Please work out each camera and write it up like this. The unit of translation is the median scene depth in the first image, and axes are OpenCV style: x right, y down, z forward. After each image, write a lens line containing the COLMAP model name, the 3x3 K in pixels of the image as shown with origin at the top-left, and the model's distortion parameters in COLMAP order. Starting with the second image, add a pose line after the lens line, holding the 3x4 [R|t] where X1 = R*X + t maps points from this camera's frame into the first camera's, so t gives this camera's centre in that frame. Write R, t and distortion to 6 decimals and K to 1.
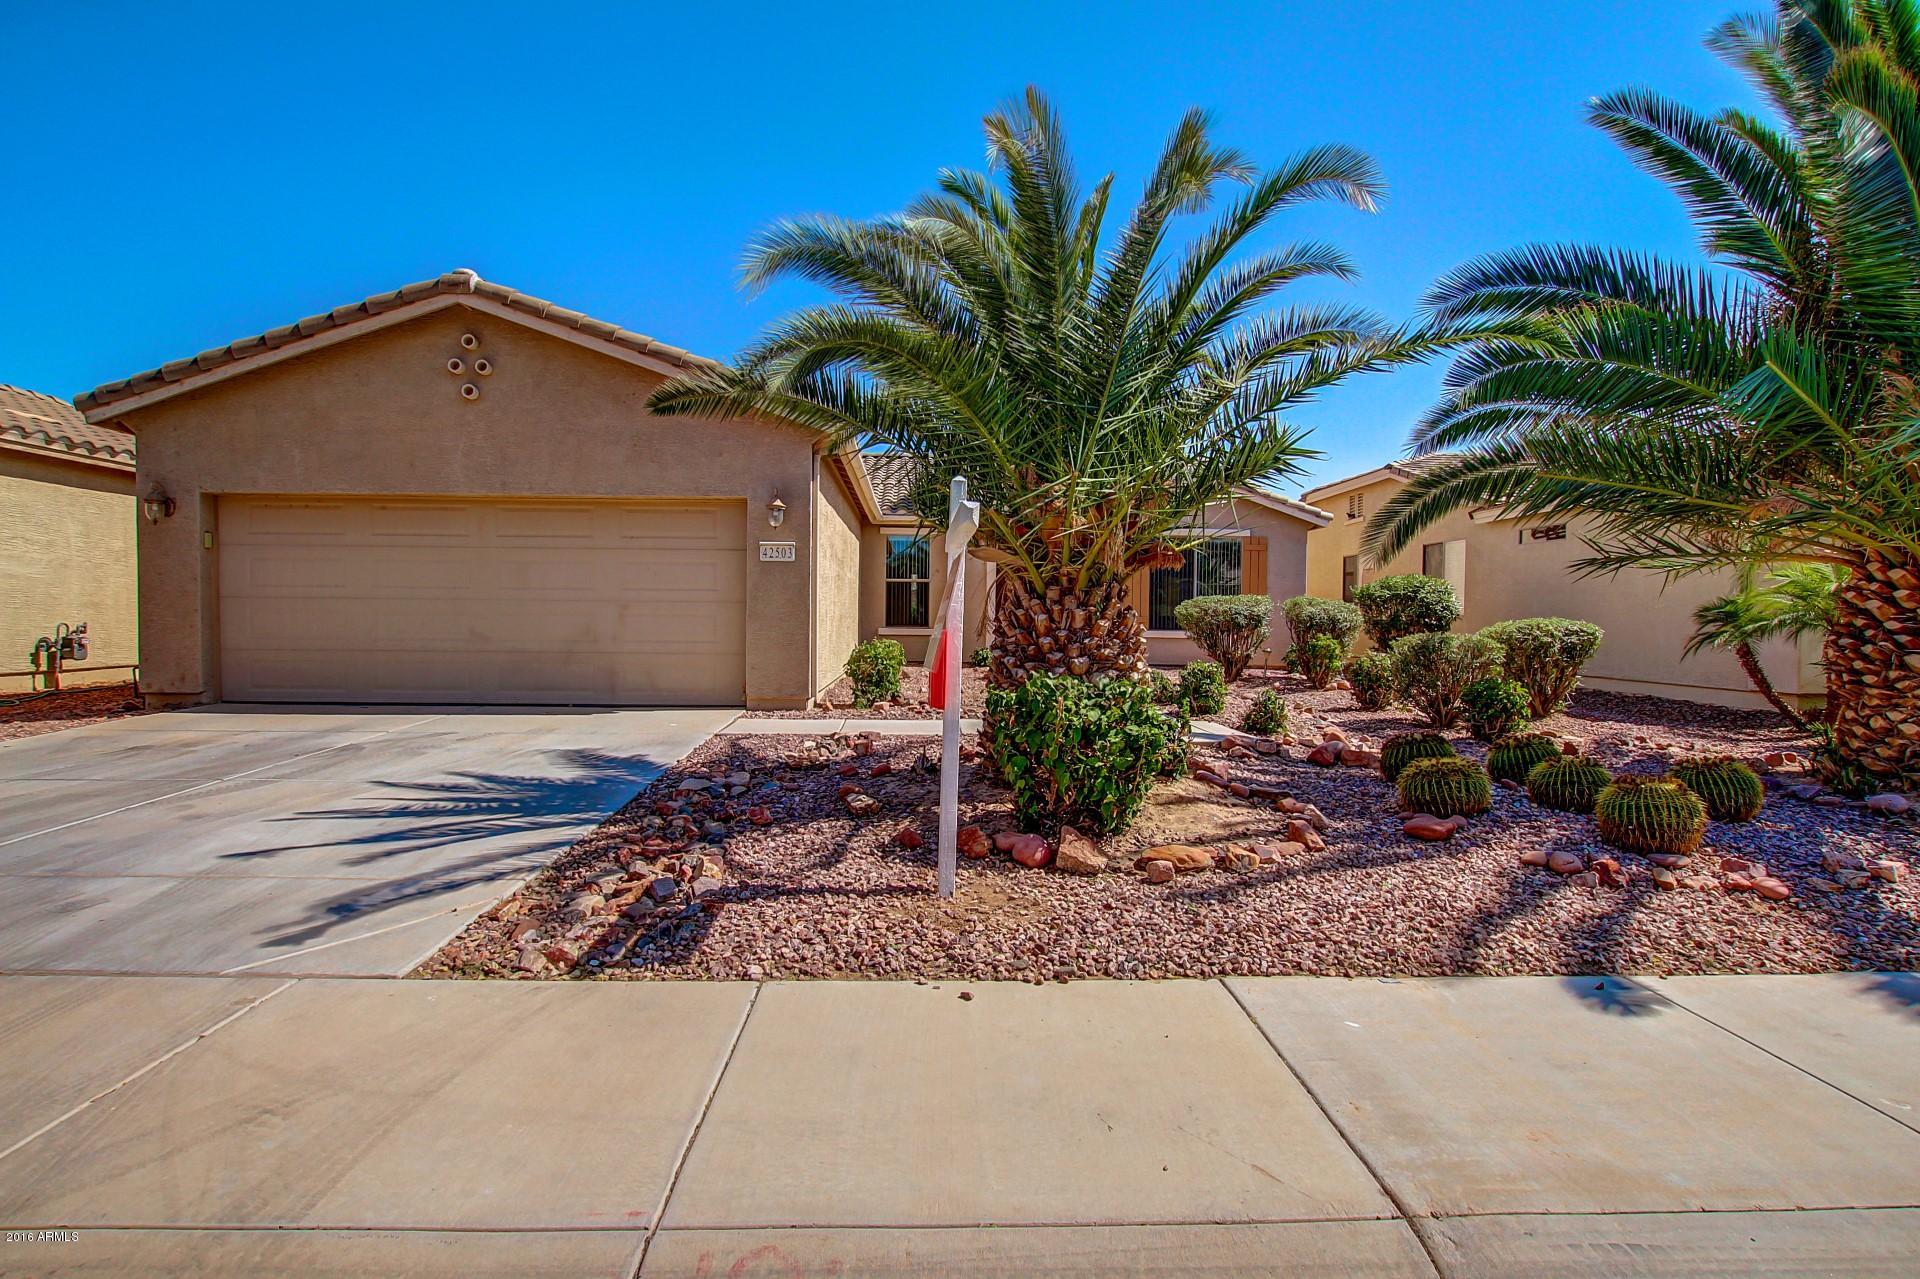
lens RADIAL K [[929.8, 0, 960.0], [0, 929.8, 639.5], [0, 0, 1]] dist [-0.031255, -0.000313]
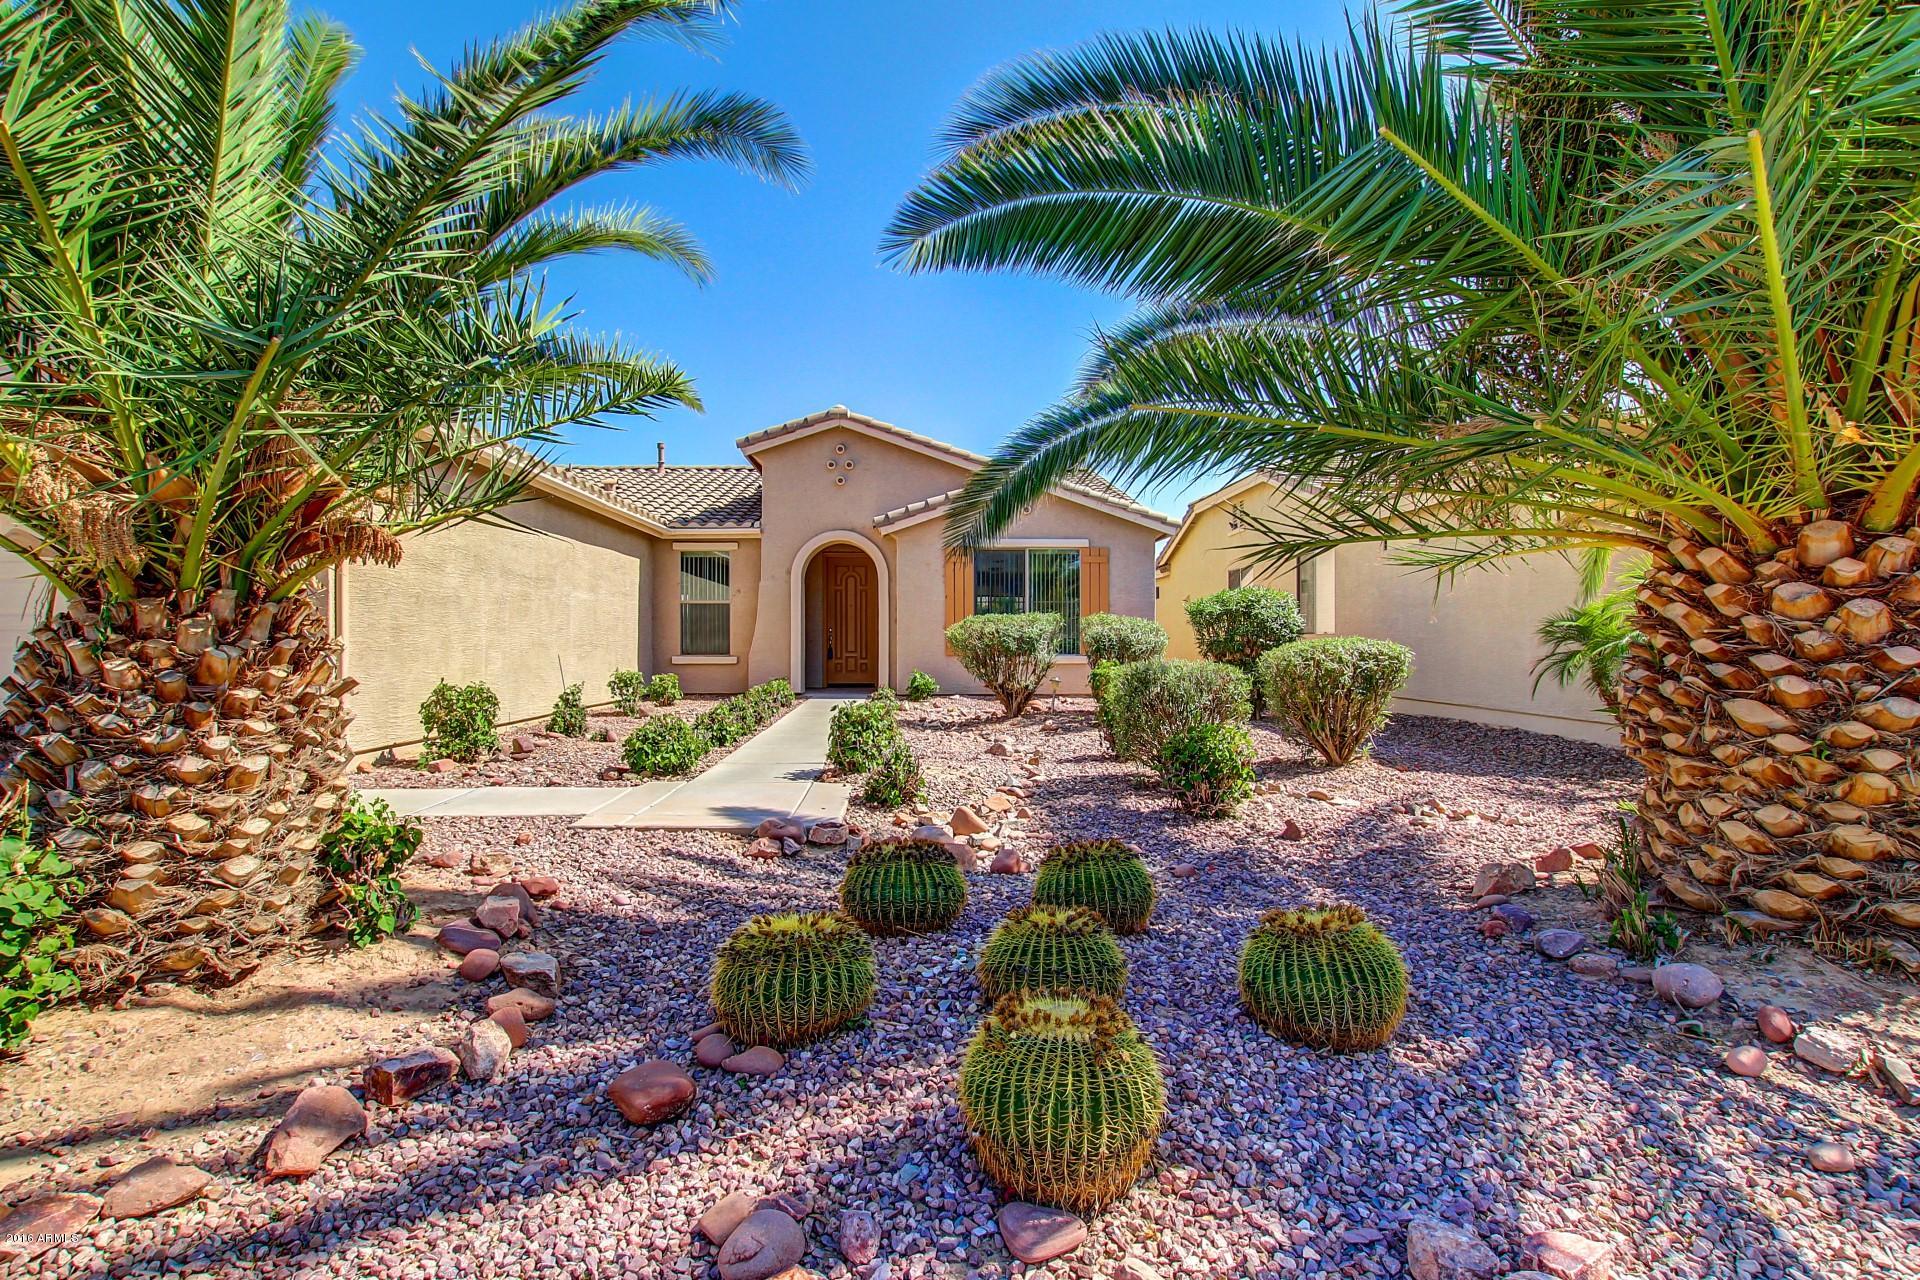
lens RADIAL K [[929.8, 0, 960.0], [0, 929.8, 640.0], [0, 0, 1]] dist [-0.031255, -0.000313]
pose [[0.999578, -0.015701, 0.024423, 0.538360], [0.016291, 0.999576, -0.024131, -0.013489], [-0.024034, 0.024519, 0.999410, 0.423764]]
